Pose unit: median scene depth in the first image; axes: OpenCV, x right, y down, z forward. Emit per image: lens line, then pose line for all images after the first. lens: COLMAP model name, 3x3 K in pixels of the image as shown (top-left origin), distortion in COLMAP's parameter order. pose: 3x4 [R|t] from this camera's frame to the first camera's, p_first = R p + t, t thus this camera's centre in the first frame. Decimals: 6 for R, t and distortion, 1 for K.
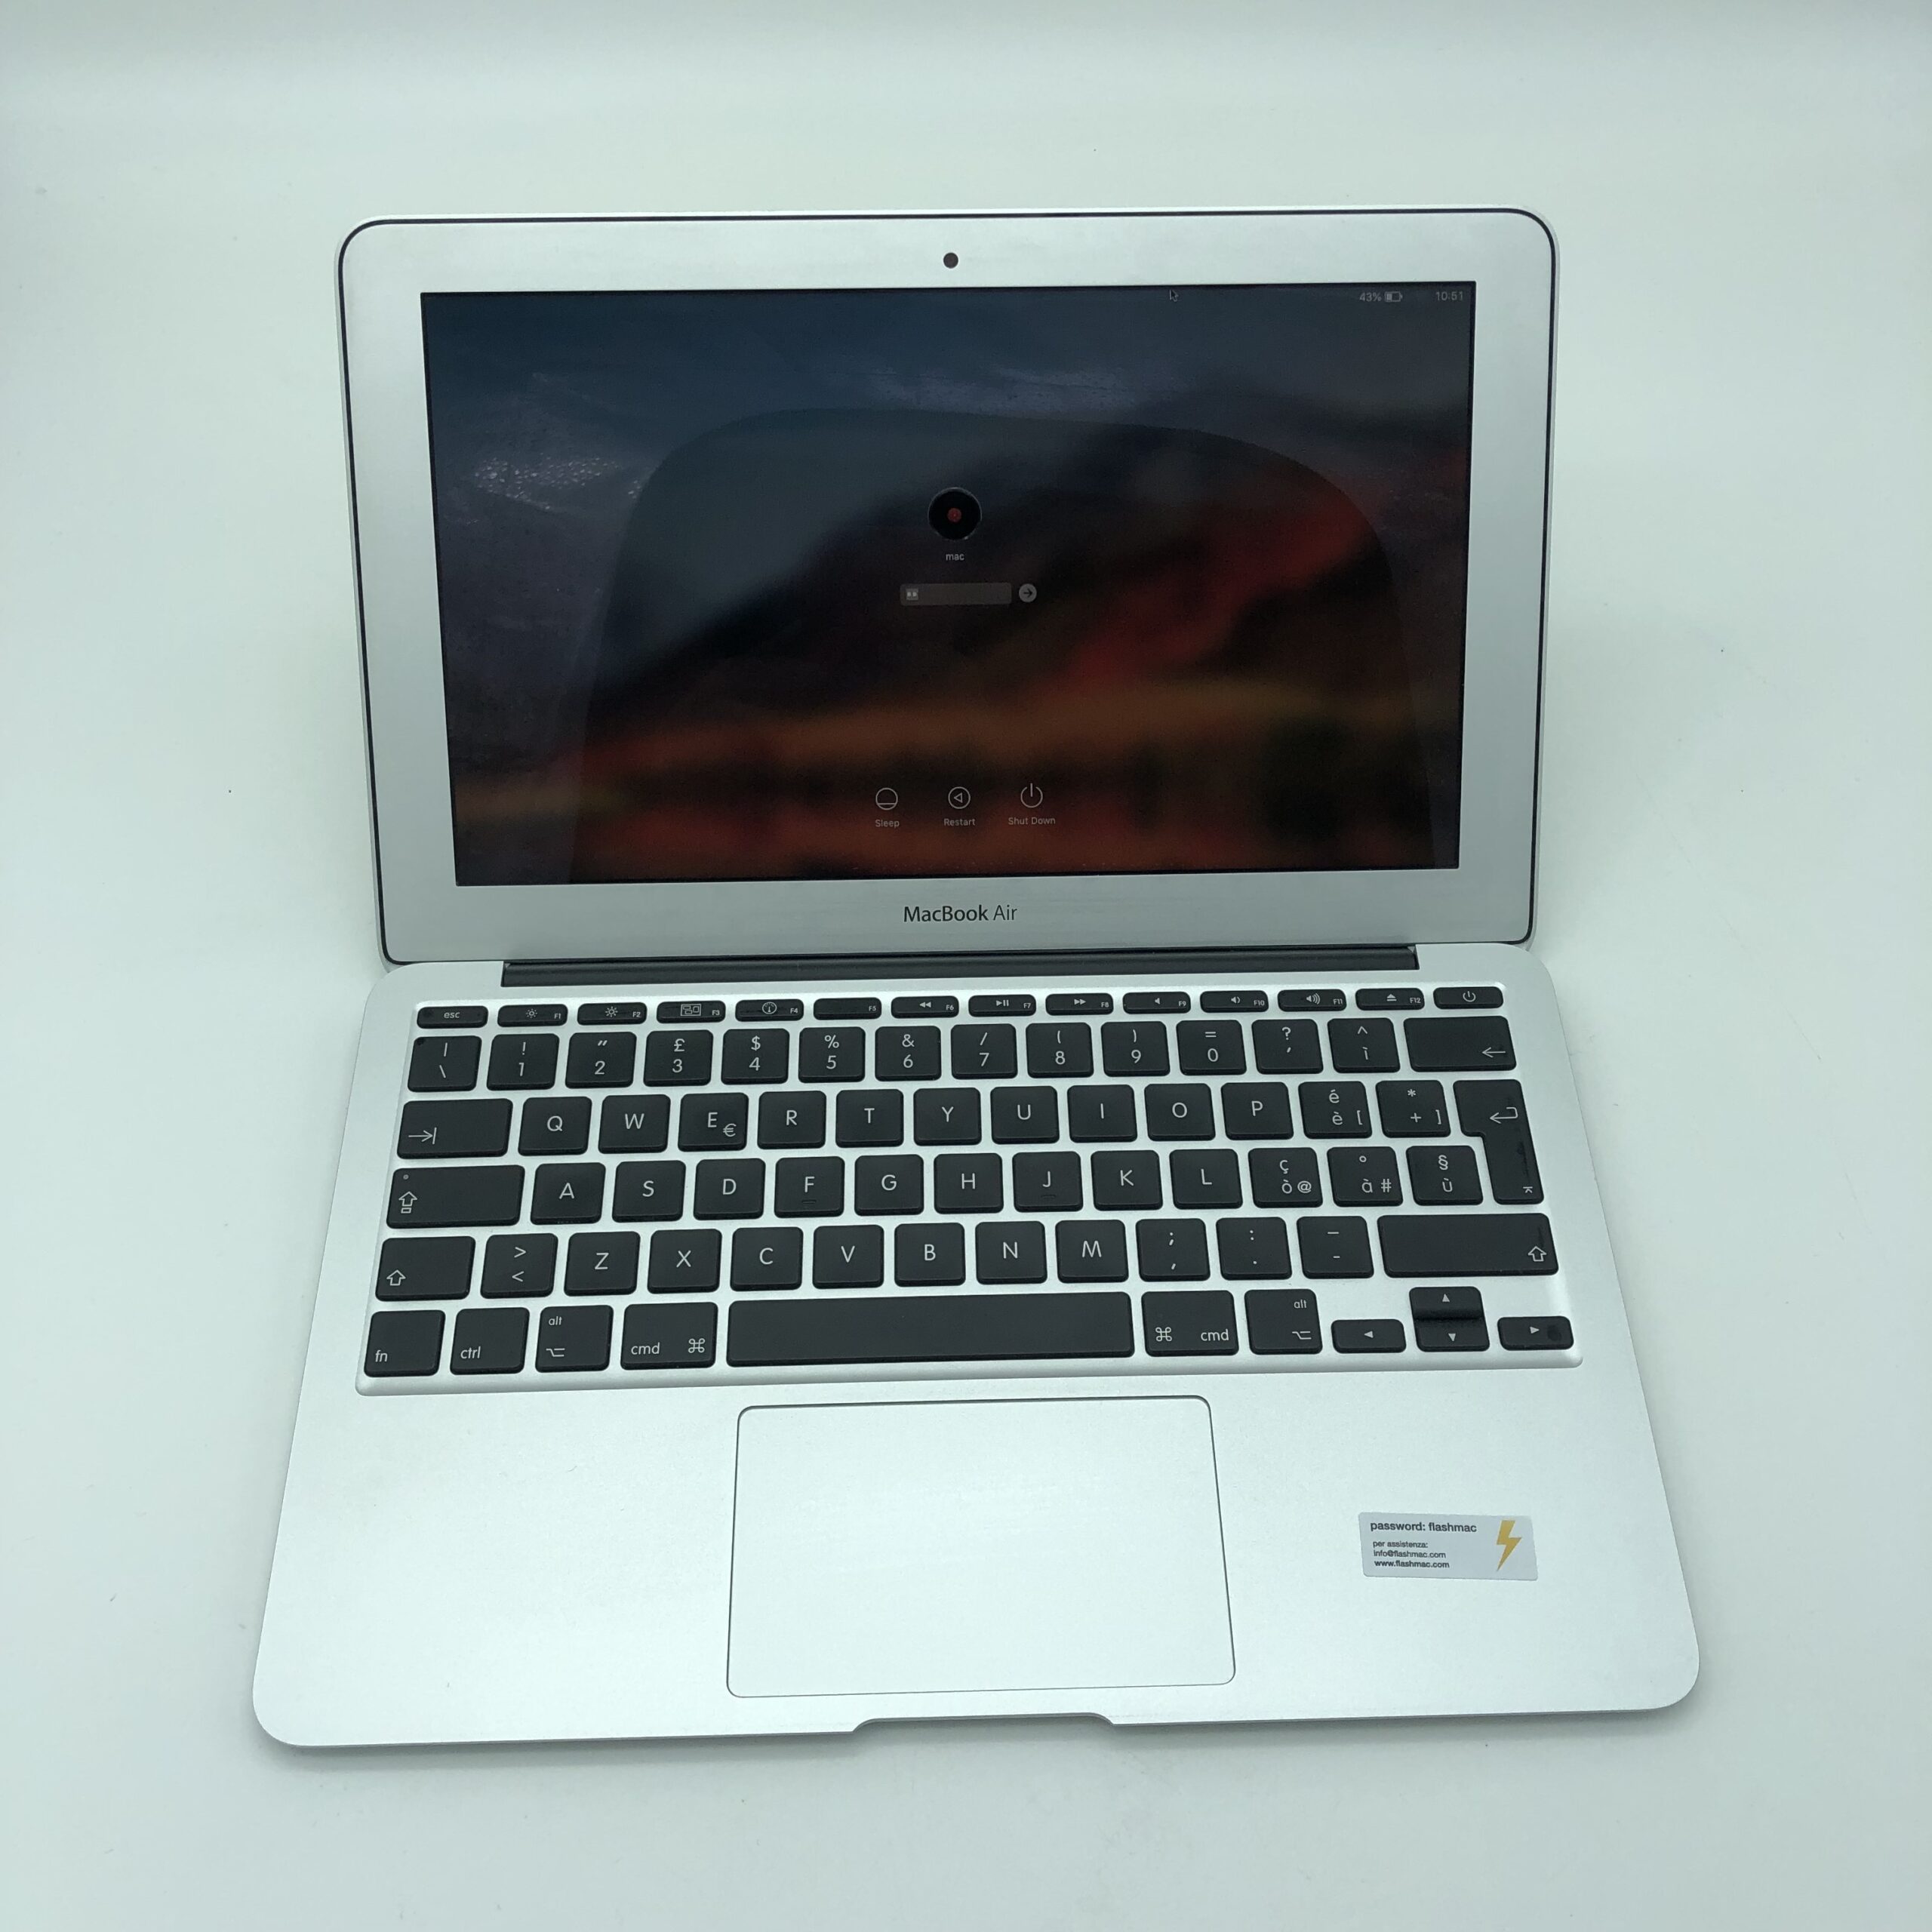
lens RADIAL K [[2094.3, 0, 966.0], [0, 2094.3, 966.0], [0, 0, 1]] dist [-0.005230, -0.003549]
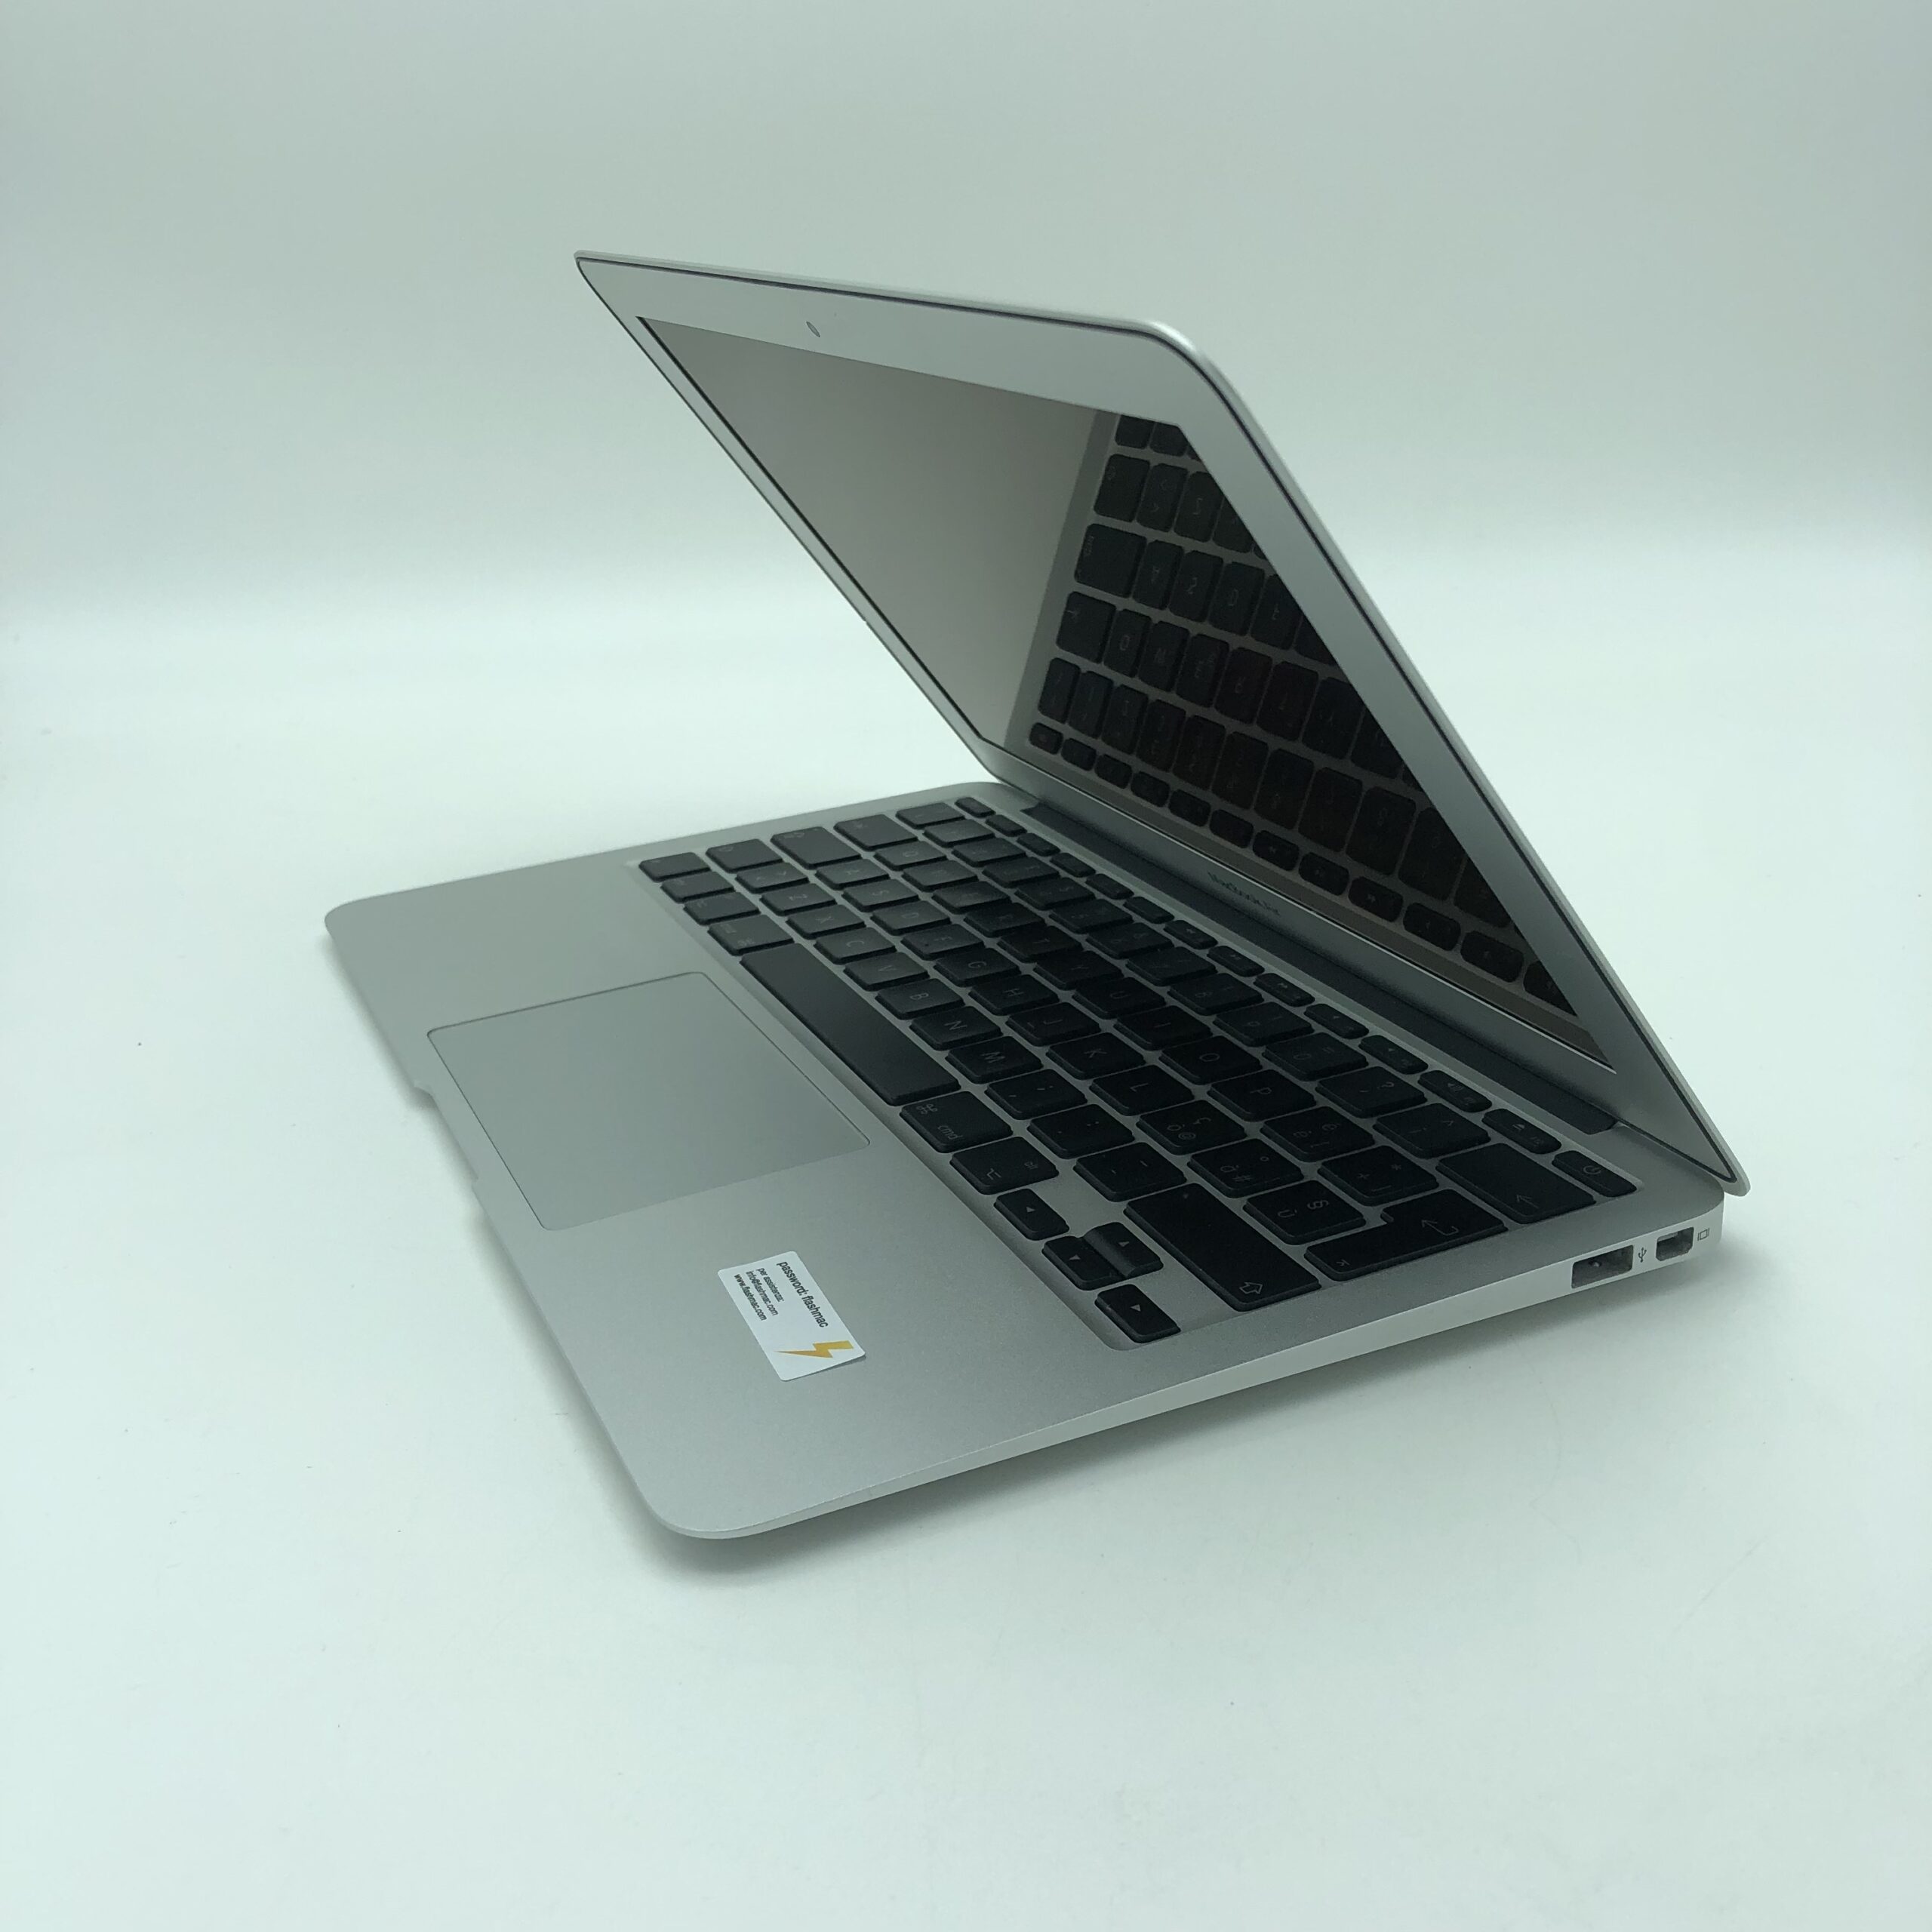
lens RADIAL K [[2094.3, 0, 966.0], [0, 2094.3, 966.0], [0, 0, 1]] dist [-0.005230, -0.003549]
pose [[0.400436, 0.321918, -0.857916, 0.803724], [-0.716427, 0.693717, -0.074090, 0.185055], [0.571300, 0.644302, 0.508420, 0.526533]]
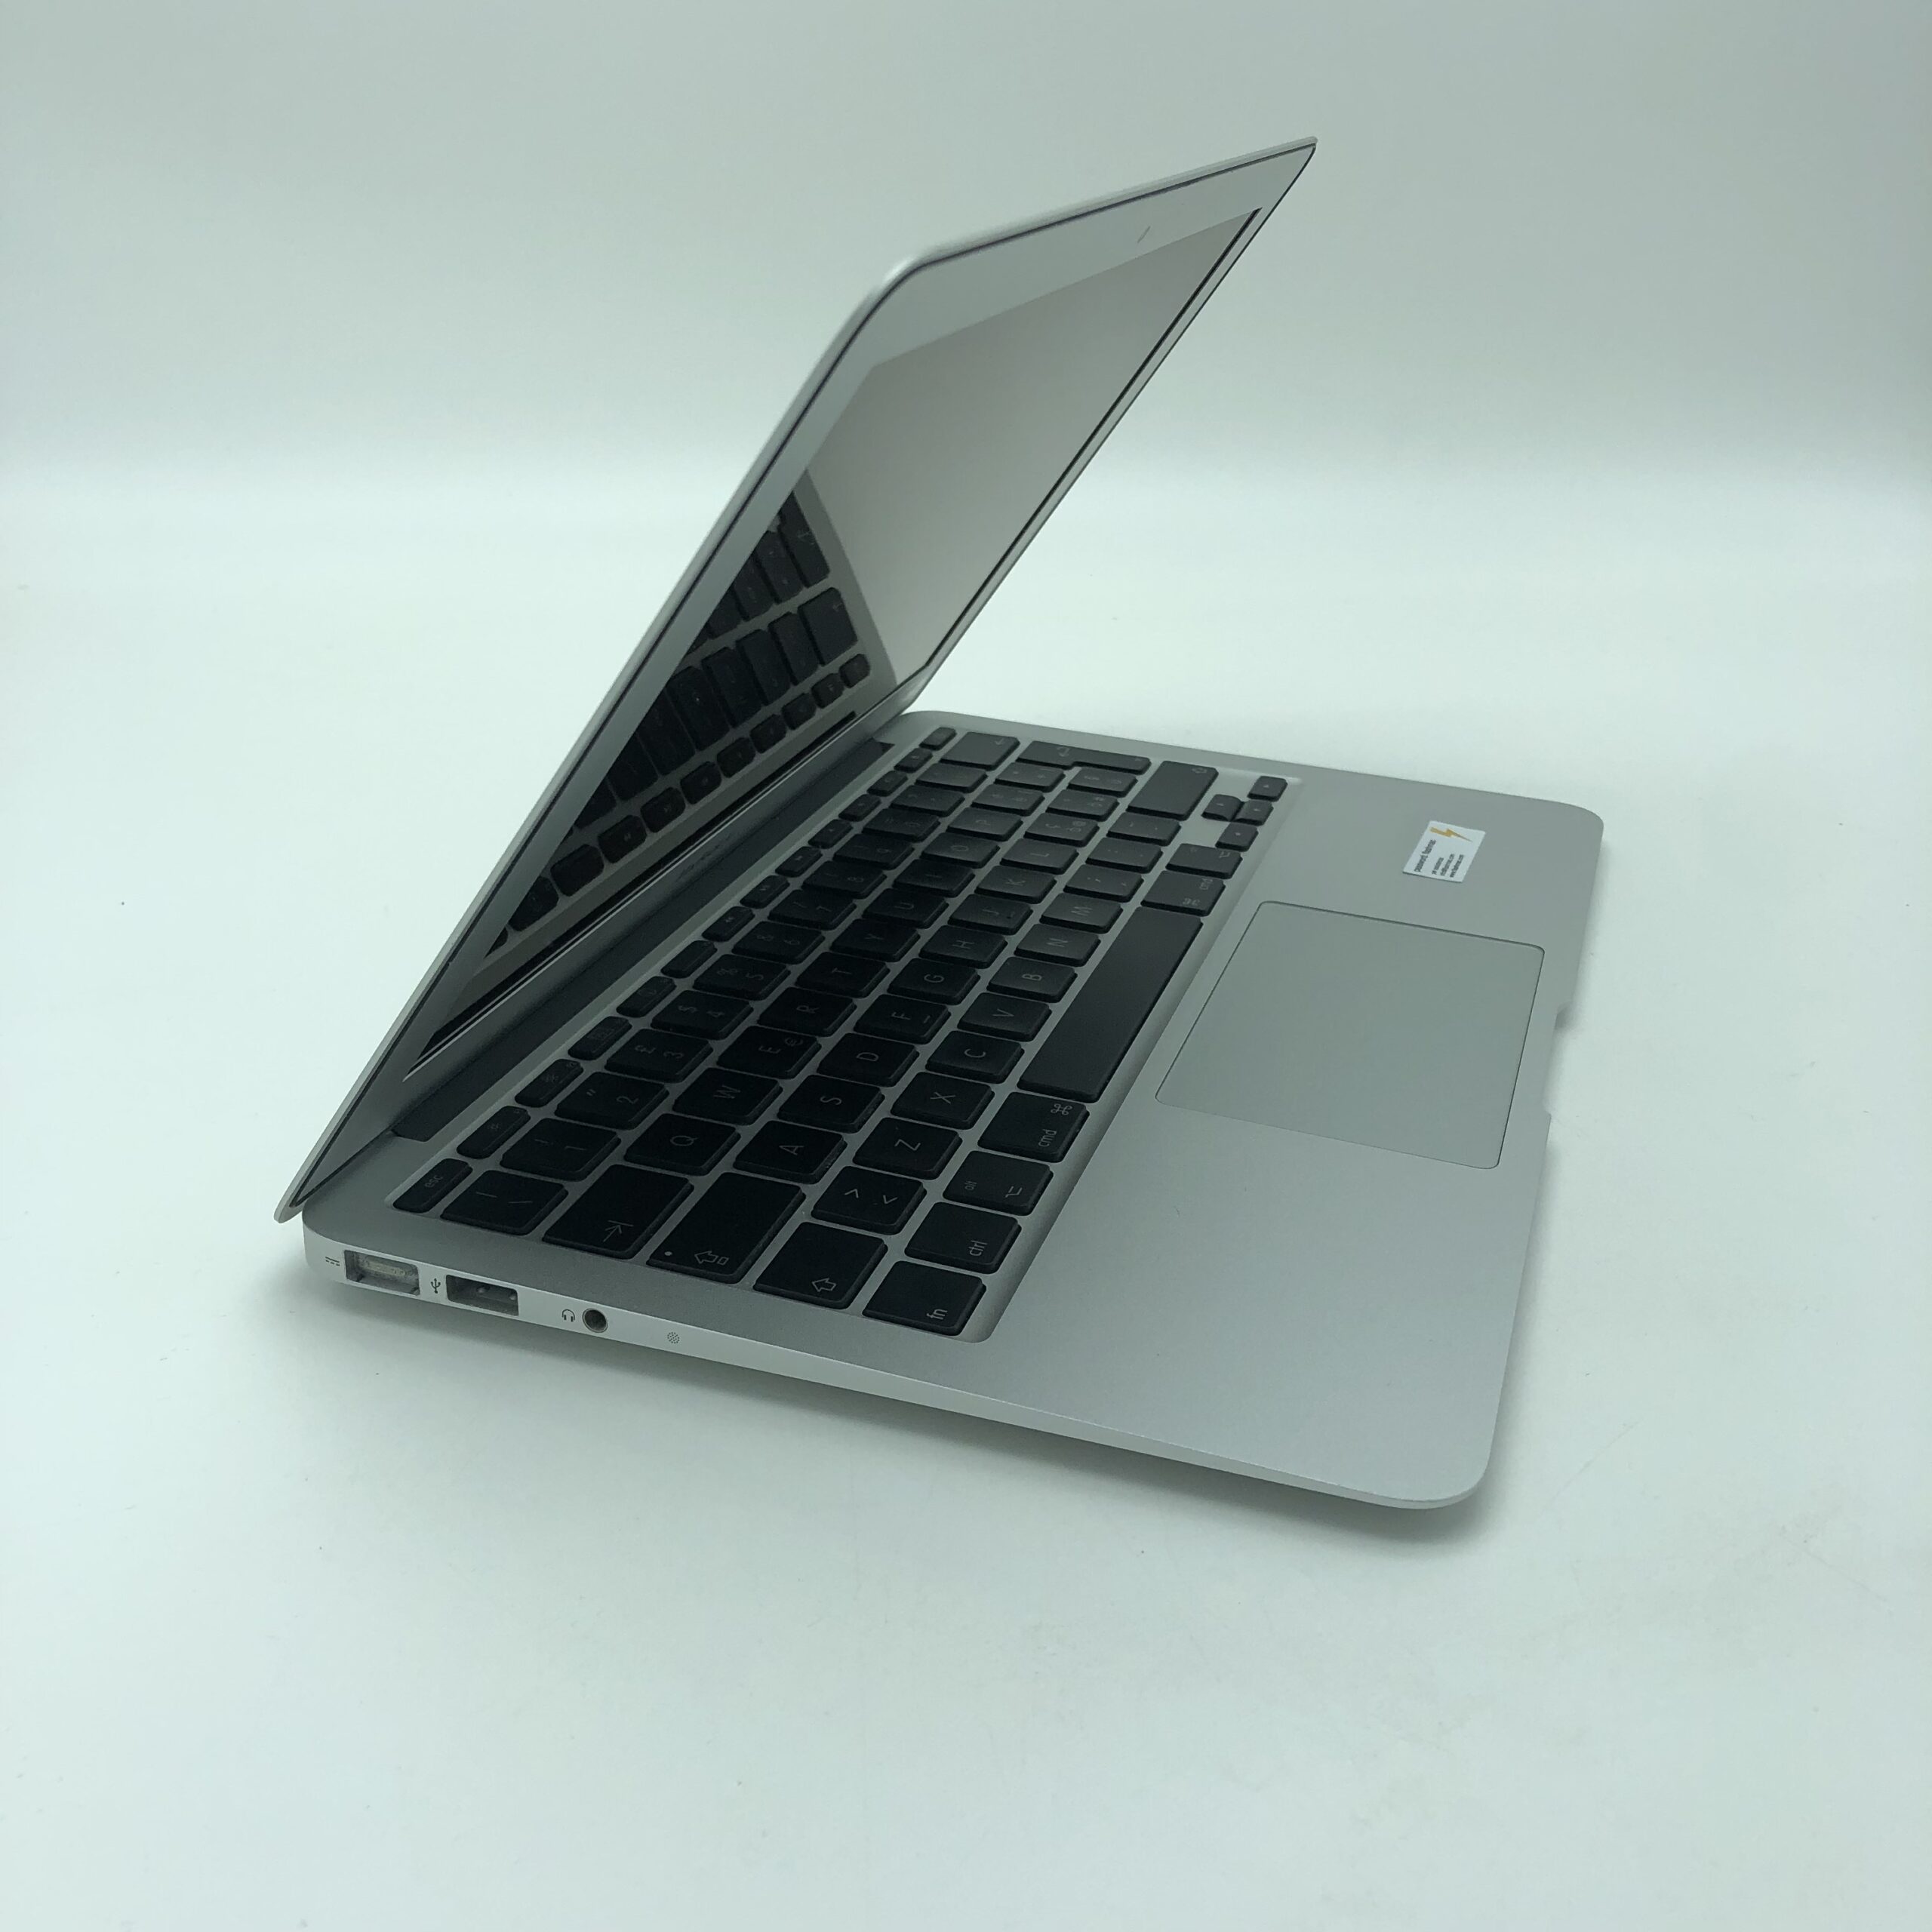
lens RADIAL K [[2094.3, 0, 966.0], [0, 2094.3, 966.0], [0, 0, 1]] dist [-0.005230, -0.003549]
pose [[0.336233, -0.379629, 0.861876, -0.800866], [0.746556, 0.665320, 0.001808, 0.112373], [-0.574110, 0.642830, 0.507117, 0.564820]]
